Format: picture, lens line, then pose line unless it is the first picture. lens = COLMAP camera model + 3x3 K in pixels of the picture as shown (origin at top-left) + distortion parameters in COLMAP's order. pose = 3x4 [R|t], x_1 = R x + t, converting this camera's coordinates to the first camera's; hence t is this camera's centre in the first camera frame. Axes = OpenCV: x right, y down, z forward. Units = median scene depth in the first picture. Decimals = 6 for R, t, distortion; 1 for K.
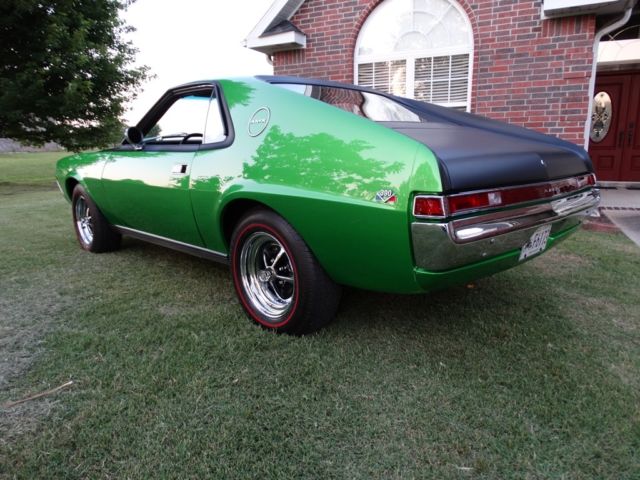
lens RADIAL K [[448.9, 0, 322.3], [0, 448.9, 242.9], [0, 0, 1]] dist [-0.010452, 0.007865]
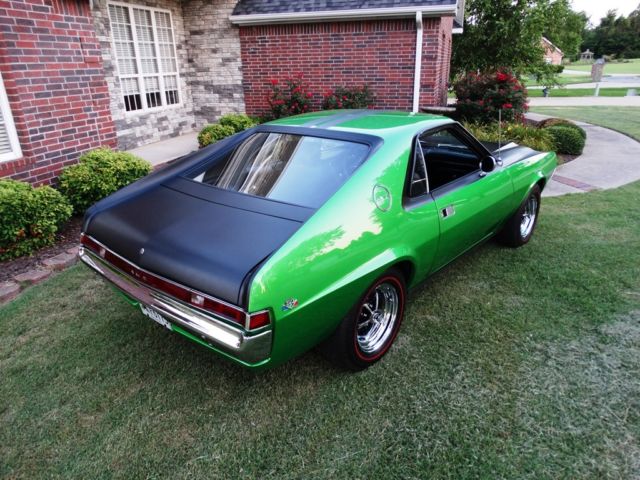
lens RADIAL K [[449.8, 0, 320.9], [0, 449.8, 242.4], [0, 0, 1]] dist [-0.010082, 0.013544]
pose [[-0.151608, -0.357538, 0.921511, -0.567333], [0.225789, 0.895111, 0.384442, -0.262321], [-0.962307, 0.266351, -0.054978, 0.630359]]
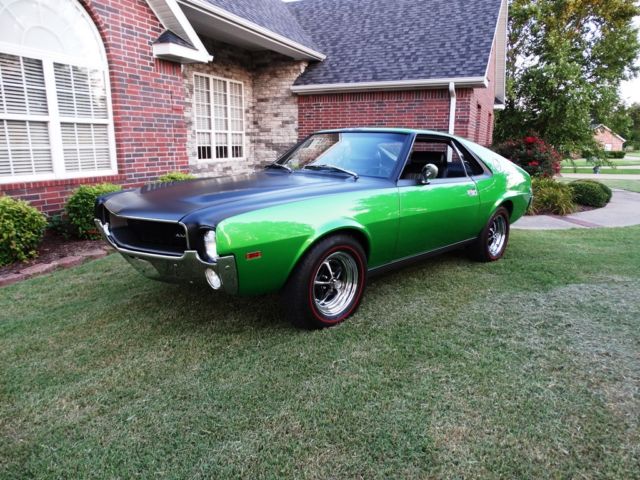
lens RADIAL K [[448.9, 0, 322.3], [0, 448.9, 242.9], [0, 0, 1]] dist [-0.010452, 0.007865]
pose [[-0.024446, -0.206231, 0.978198, -0.754394], [0.203879, 0.956897, 0.206836, -0.172197], [-0.978691, 0.204491, 0.018654, 0.609668]]
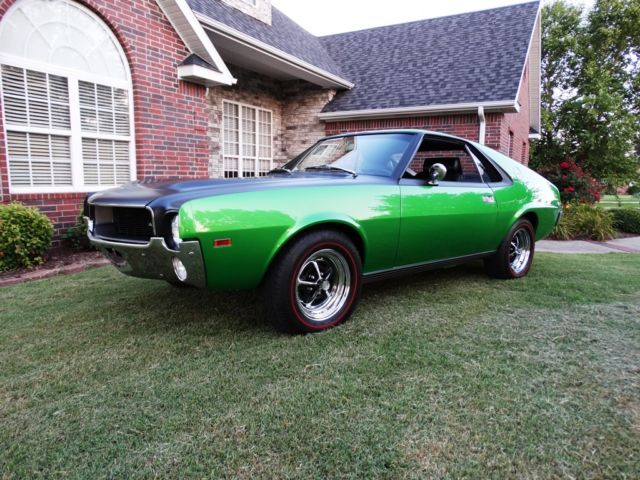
lens RADIAL K [[448.2, 0, 321.1], [0, 448.2, 242.0], [0, 0, 1]] dist [-0.009280, 0.007014]
pose [[0.058307, -0.127657, 0.990103, -0.719701], [0.197516, 0.973660, 0.113905, -0.121286], [-0.978564, 0.188919, 0.081985, 0.574400]]
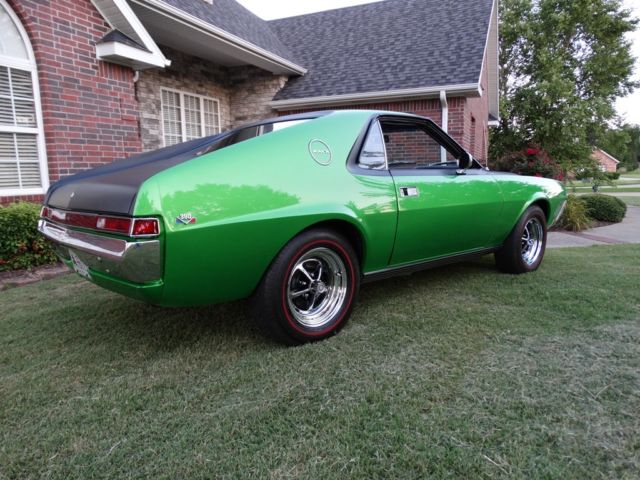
lens RADIAL K [[449.8, 0, 320.9], [0, 449.8, 242.4], [0, 0, 1]] dist [-0.010082, 0.013544]
pose [[-0.031925, -0.142760, 0.989242, -0.583894], [0.225774, 0.963135, 0.146279, -0.120950], [-0.973657, 0.228015, 0.001484, 0.565037]]
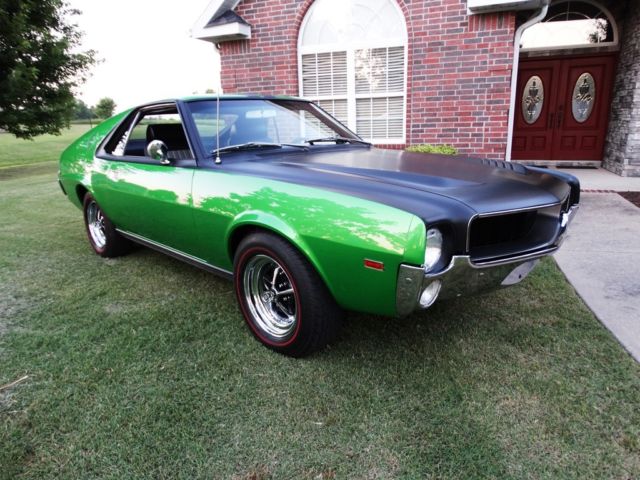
lens RADIAL K [[448.2, 0, 321.1], [0, 448.2, 242.0], [0, 0, 1]] dist [-0.009280, 0.007014]
pose [[0.997122, -0.034555, 0.067482, 0.046128], [0.030730, 0.997905, 0.056928, -0.026965], [-0.069308, -0.054690, 0.996095, -0.068797]]
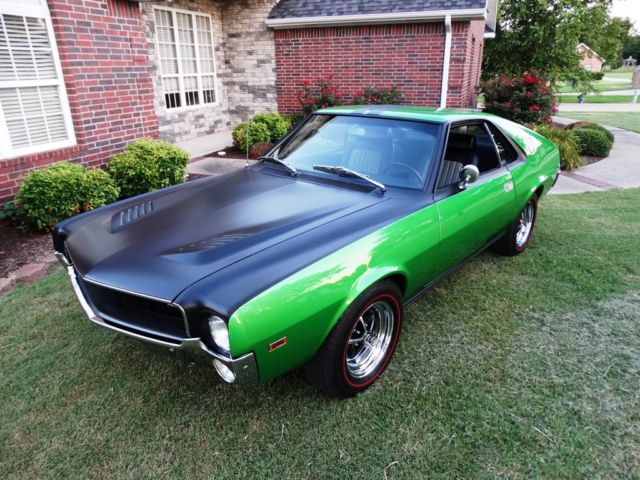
lens RADIAL K [[449.8, 0, 320.9], [0, 449.8, 242.4], [0, 0, 1]] dist [-0.010082, 0.013544]
pose [[-0.083462, -0.351940, 0.932294, -0.632534], [0.219895, 0.905992, 0.361697, -0.249798], [-0.971947, 0.235195, 0.001774, 0.632736]]
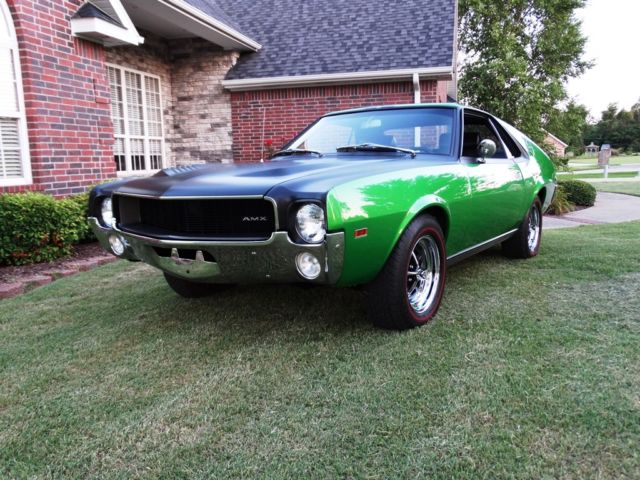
lens RADIAL K [[545.2, 0, 318.8], [0, 545.2, 245.1], [0, 0, 1]] dist [0.012894, 0.005413]
pose [[-0.193275, -0.138097, 0.971377, -0.746178], [0.228966, 0.956360, 0.181520, -0.162454], [-0.954054, 0.257495, -0.153221, 0.760253]]
